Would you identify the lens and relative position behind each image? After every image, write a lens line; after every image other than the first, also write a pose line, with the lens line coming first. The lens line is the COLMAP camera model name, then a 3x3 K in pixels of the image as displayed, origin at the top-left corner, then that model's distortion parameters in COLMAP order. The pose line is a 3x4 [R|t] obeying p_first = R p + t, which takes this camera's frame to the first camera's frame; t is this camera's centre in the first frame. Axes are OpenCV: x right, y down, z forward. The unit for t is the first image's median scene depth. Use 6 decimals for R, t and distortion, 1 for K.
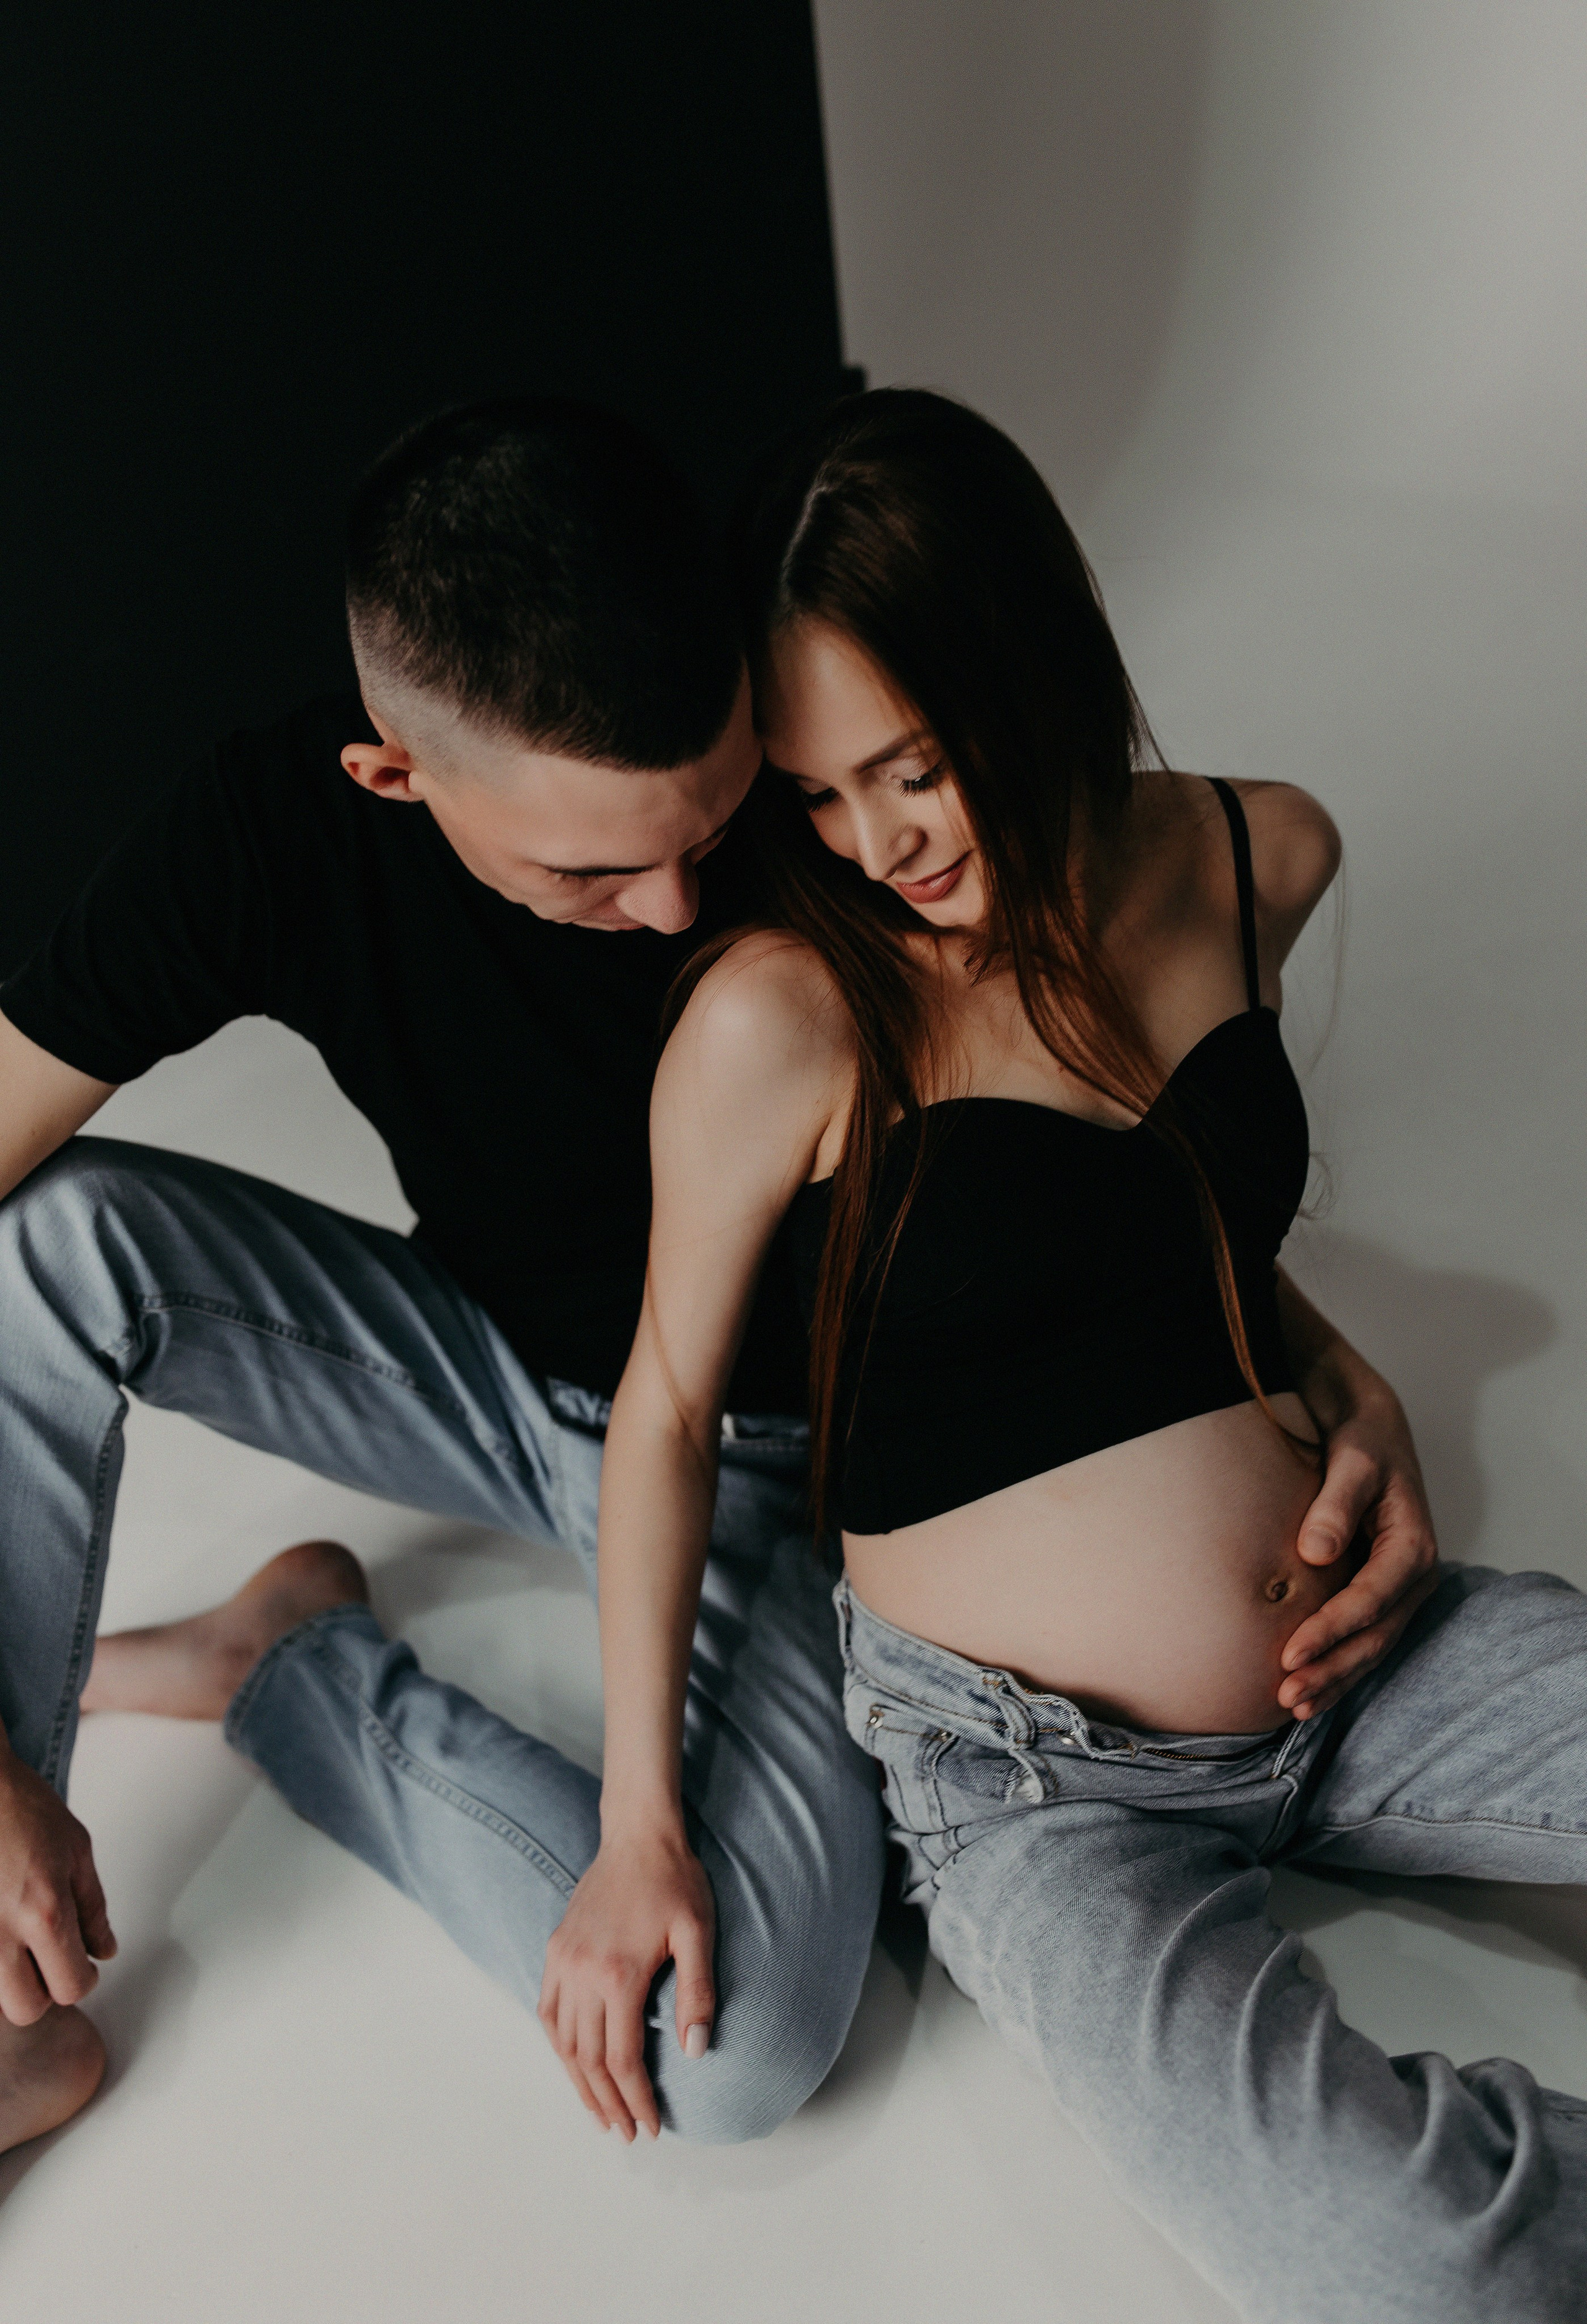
lens RADIAL K [[2315.9, 0, 784.7], [0, 2315.9, 1156.5], [0, 0, 1]] dist [-0.064339, 0.000000]
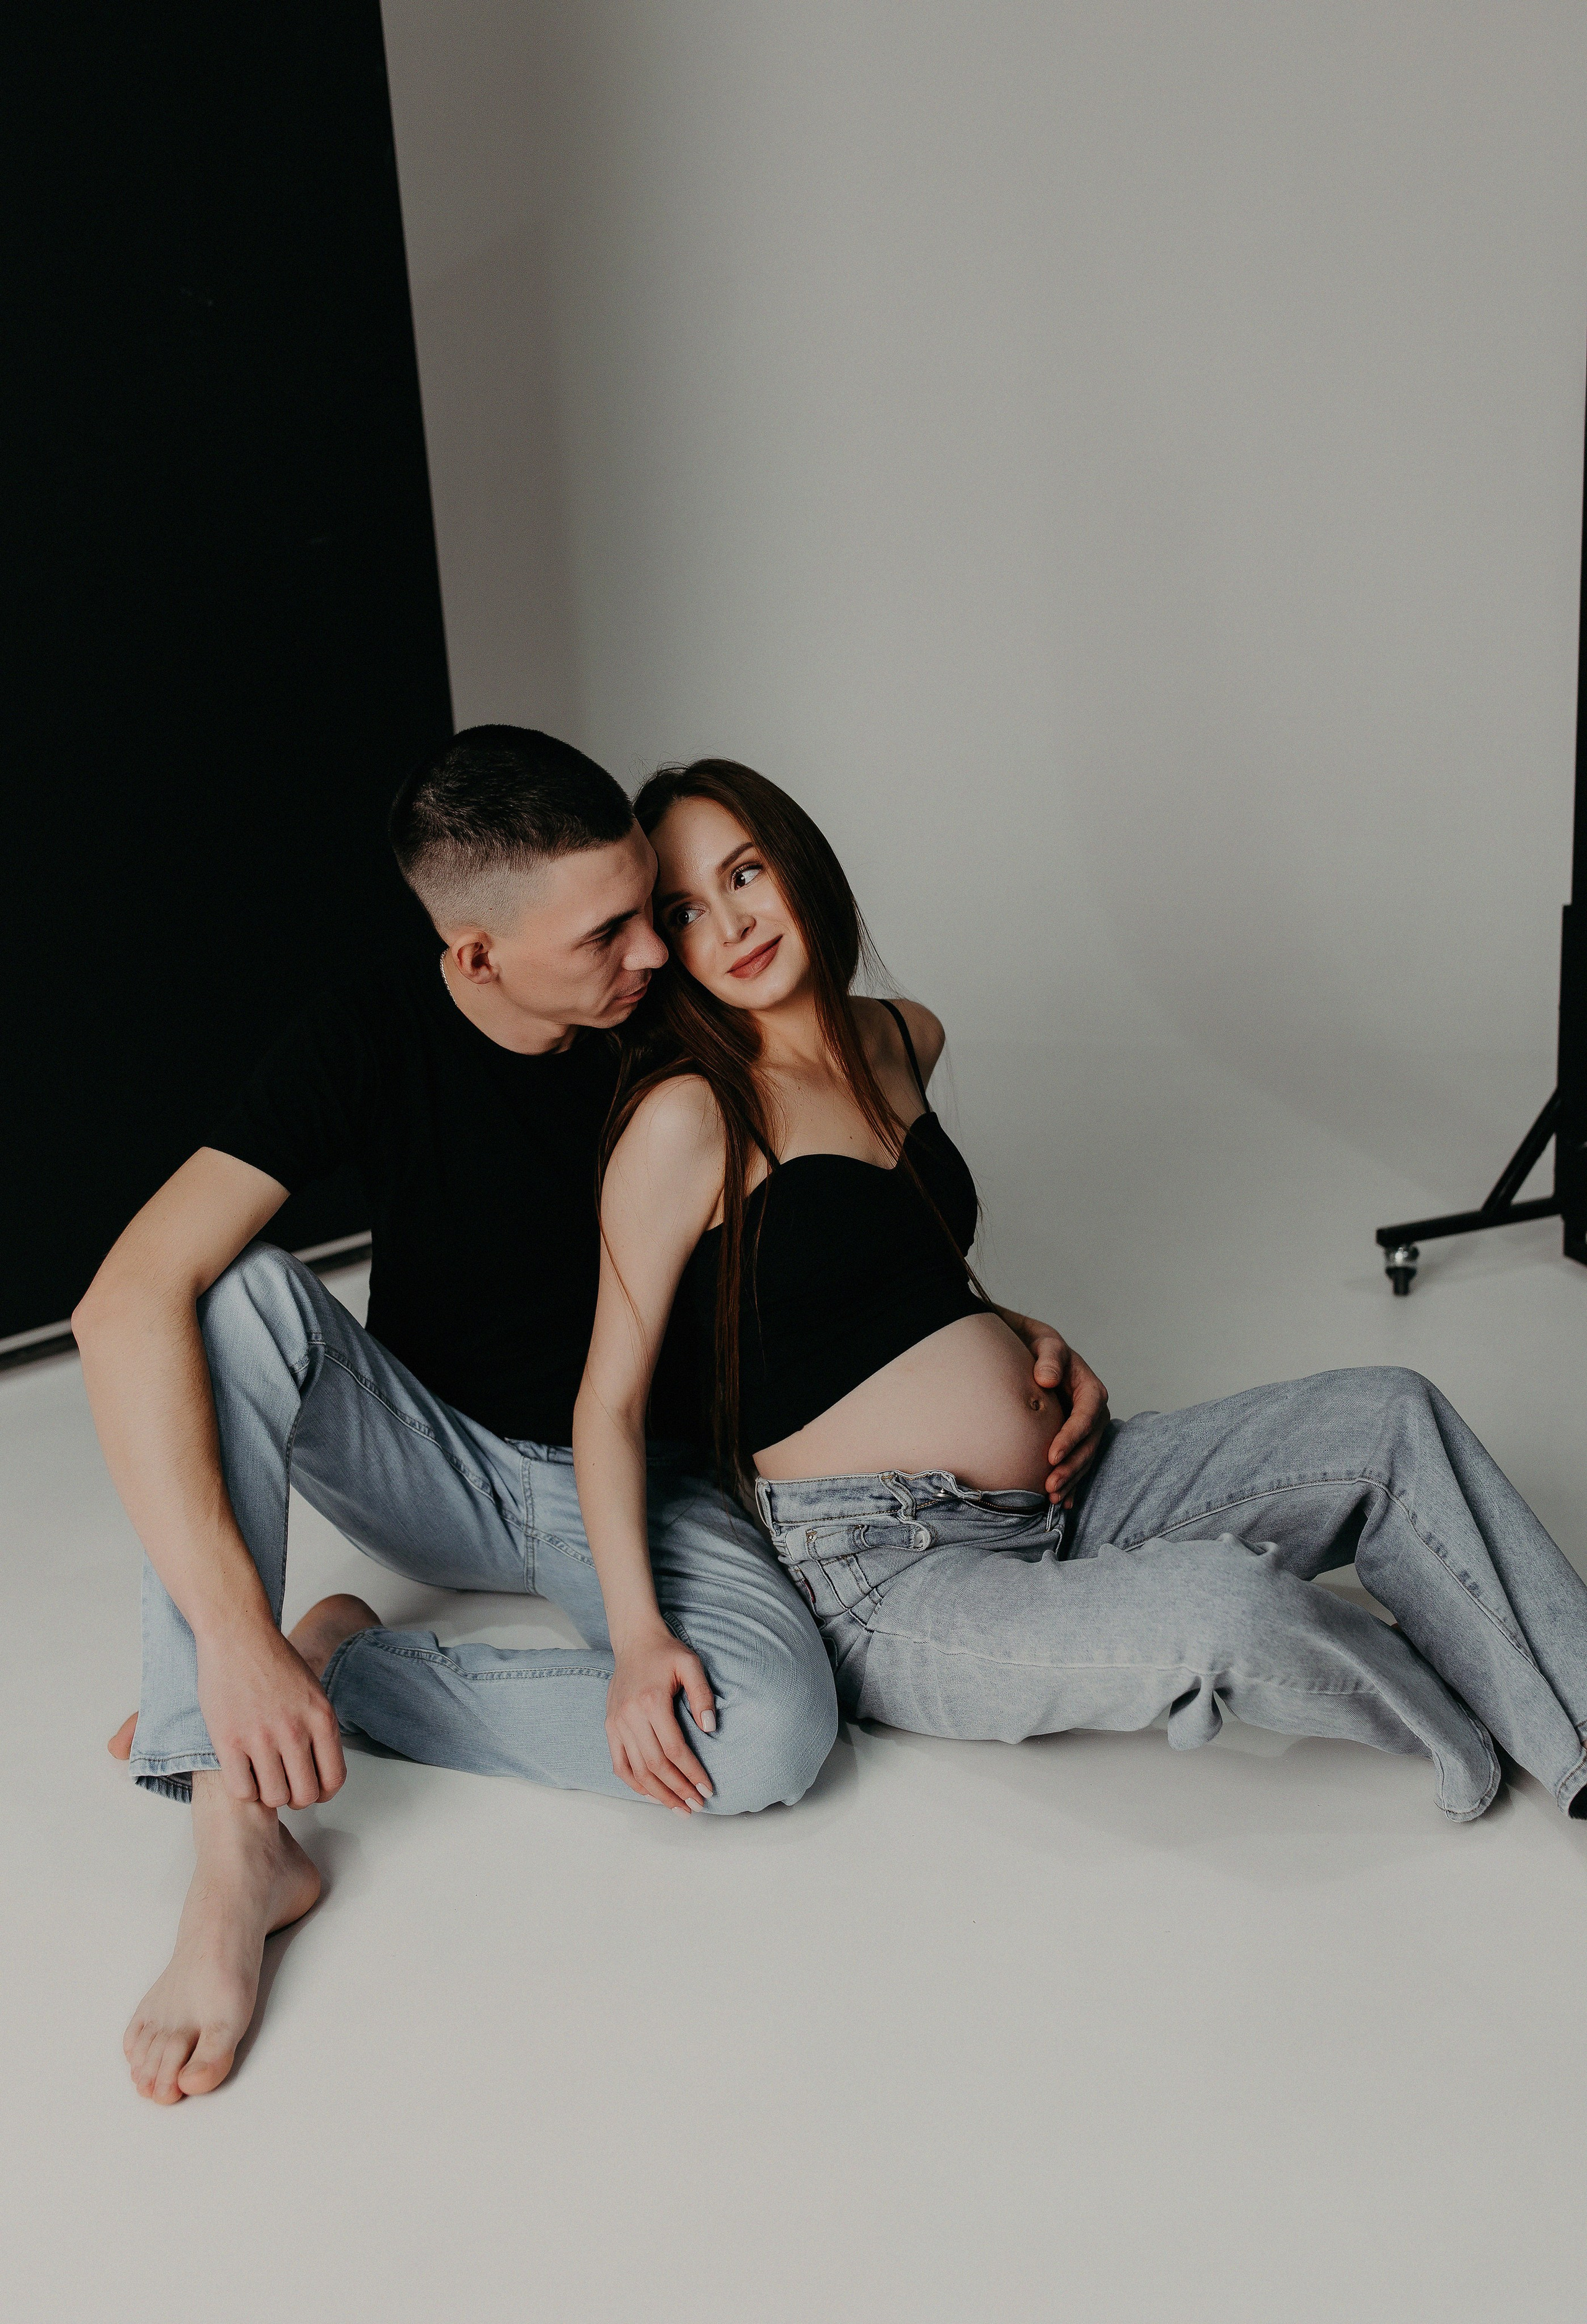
lens RADIAL K [[2315.9, 0, 800.3], [0, 2315.9, 1163.8], [0, 0, 1]] dist [-0.064339, 0.000000]
pose [[0.940344, -0.078625, 0.331017, -0.475810], [0.175919, 0.945140, -0.275251, 0.438140], [-0.291215, 0.317063, 0.902588, -0.520105]]
